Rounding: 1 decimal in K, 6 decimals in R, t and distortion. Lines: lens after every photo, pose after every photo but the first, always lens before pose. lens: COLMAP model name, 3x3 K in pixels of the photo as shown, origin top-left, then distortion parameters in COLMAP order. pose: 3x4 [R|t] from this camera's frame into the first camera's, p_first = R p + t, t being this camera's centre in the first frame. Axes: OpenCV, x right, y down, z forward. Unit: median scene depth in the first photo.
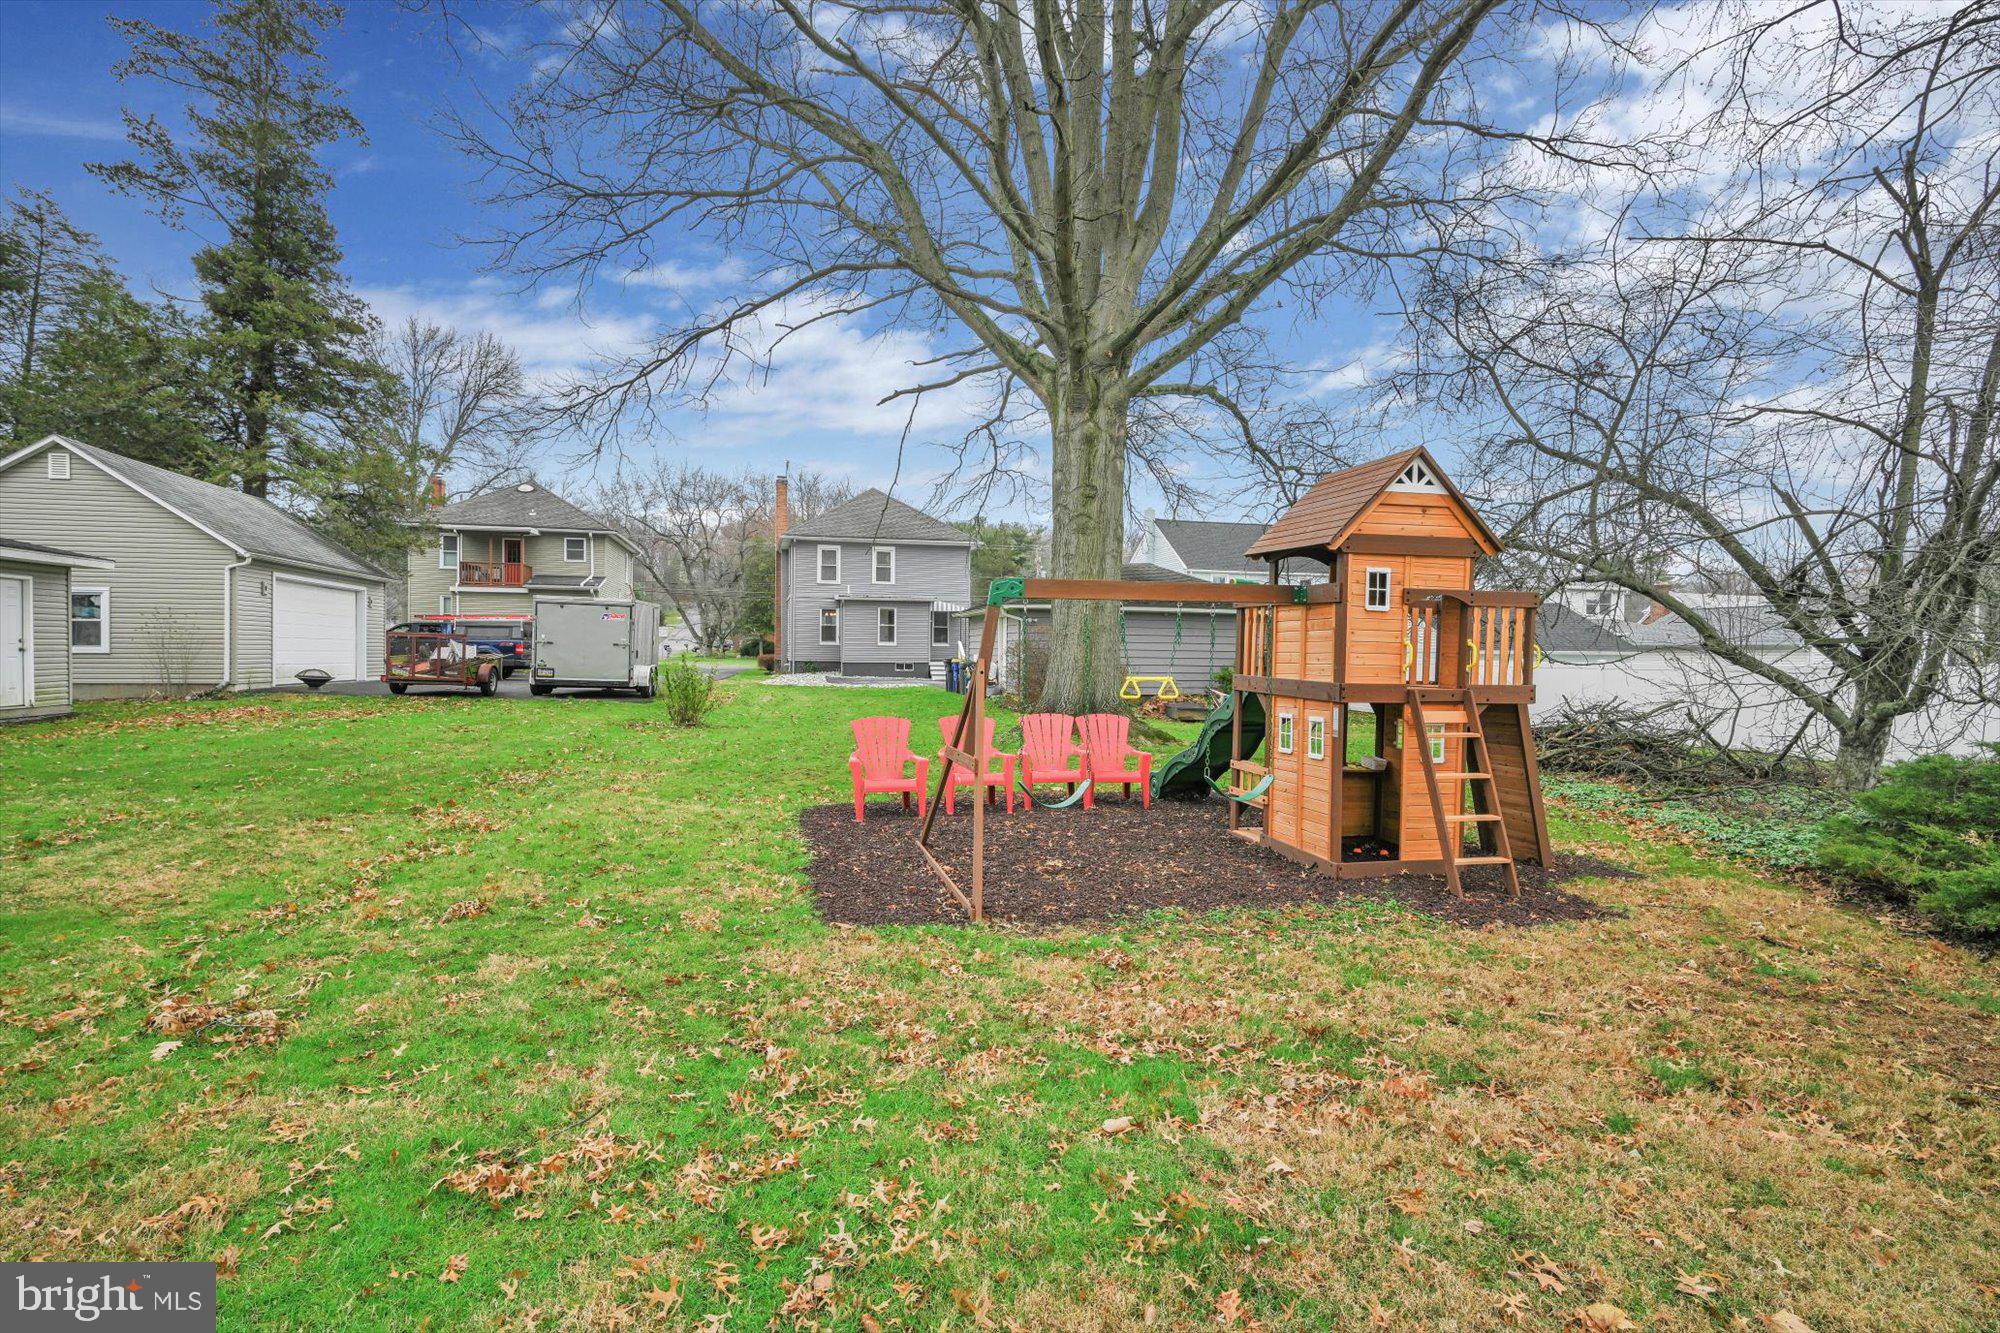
lens RADIAL K [[795.3, 0, 1004.1], [0, 795.3, 665.4], [0, 0, 1]] dist [0.001872, 0.000655]
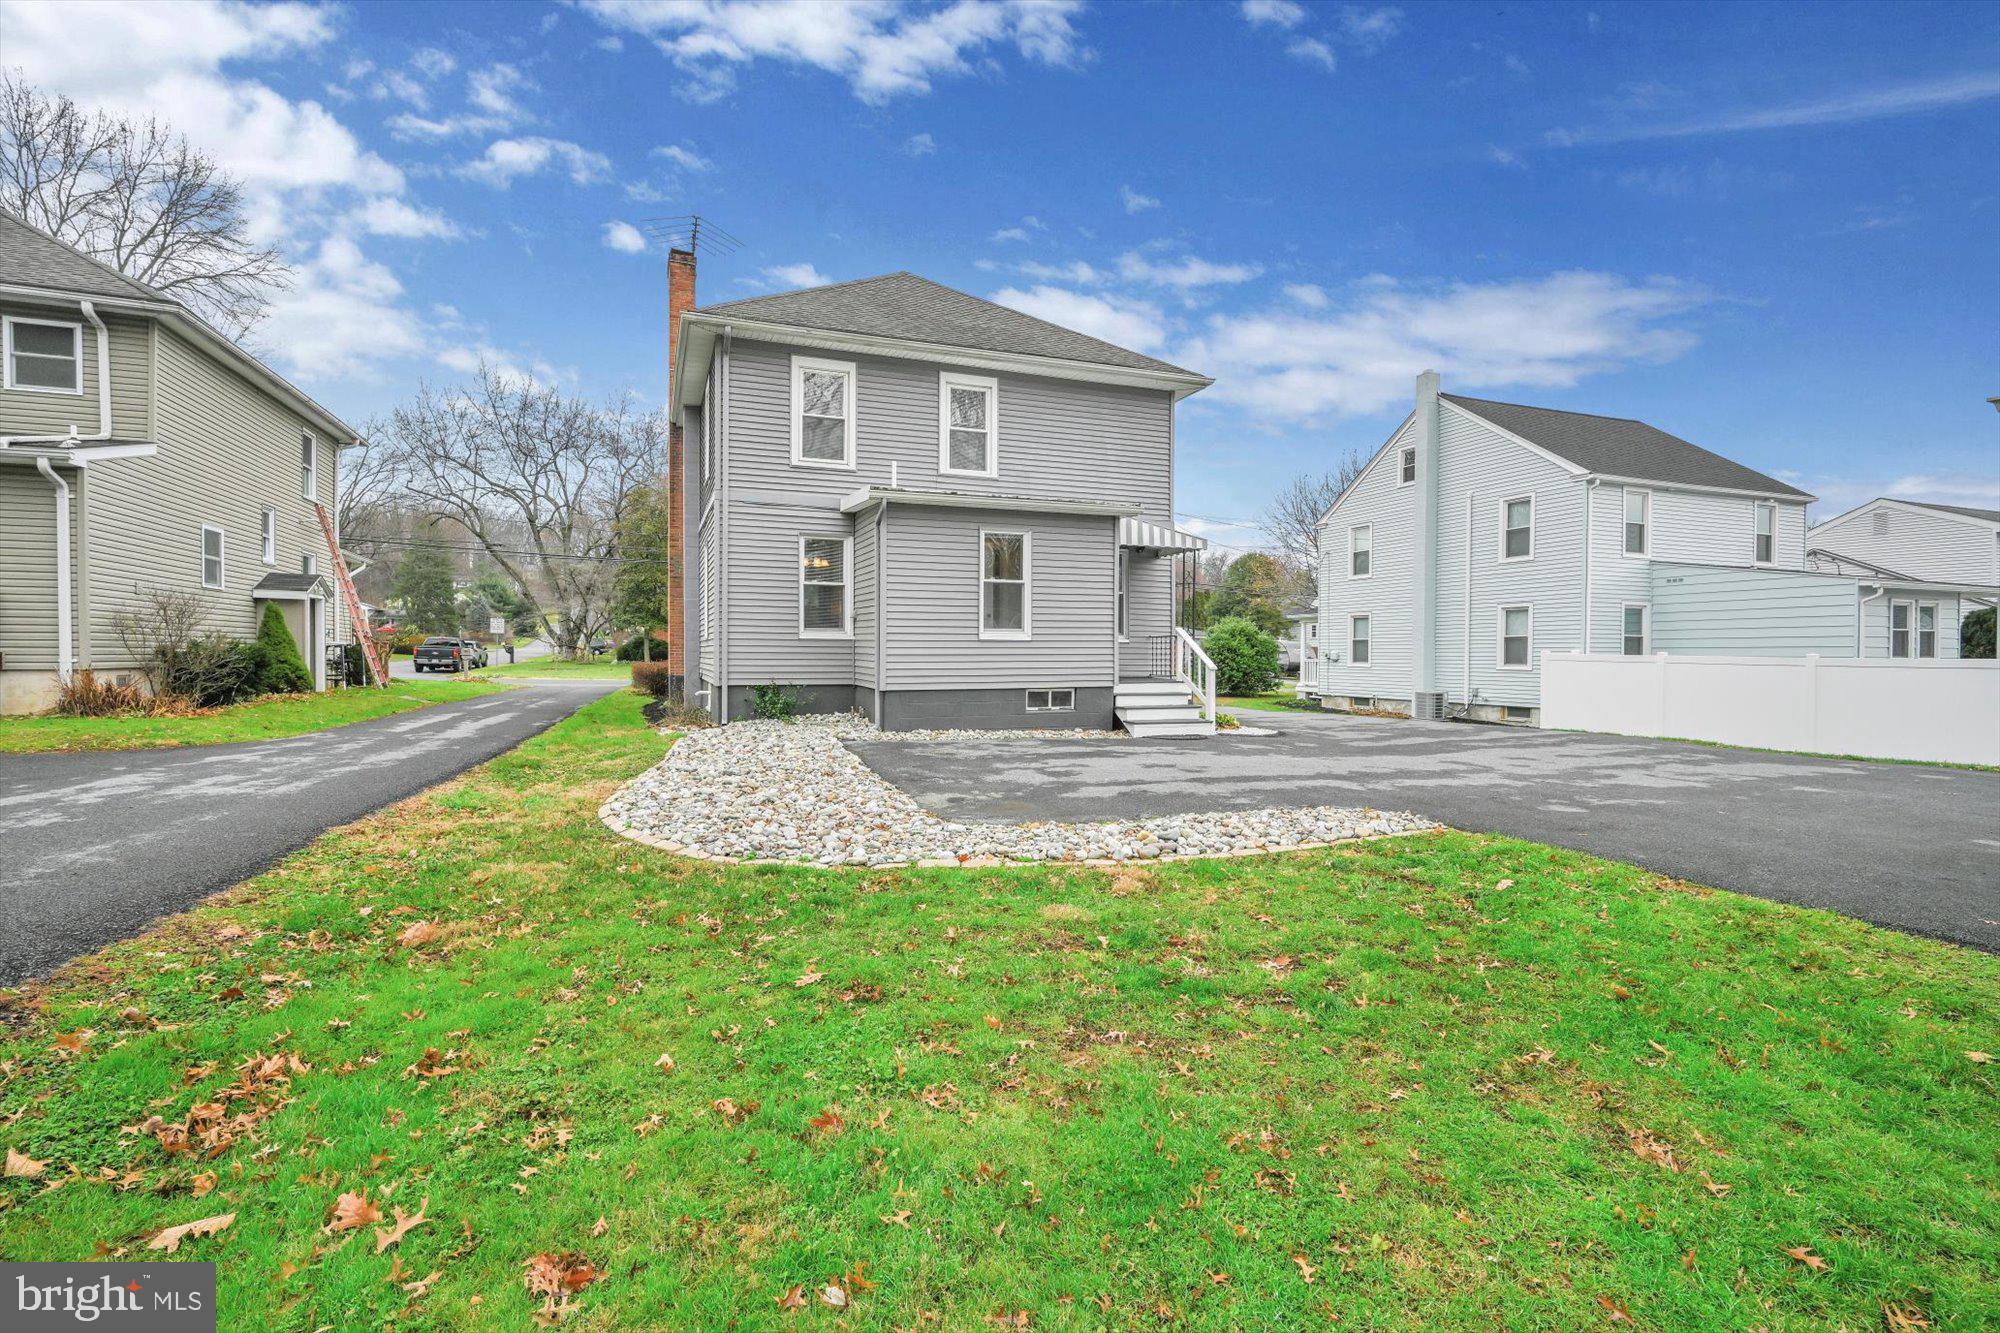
lens RADIAL K [[795.3, 0, 990.2], [0, 795.3, 663.6], [0, 0, 1]] dist [0.001872, 0.000655]
pose [[0.994418, -0.008142, 0.105195, -0.182654], [0.008395, 0.999963, -0.001966, -0.012975], [-0.105175, 0.002839, 0.994450, 0.629385]]
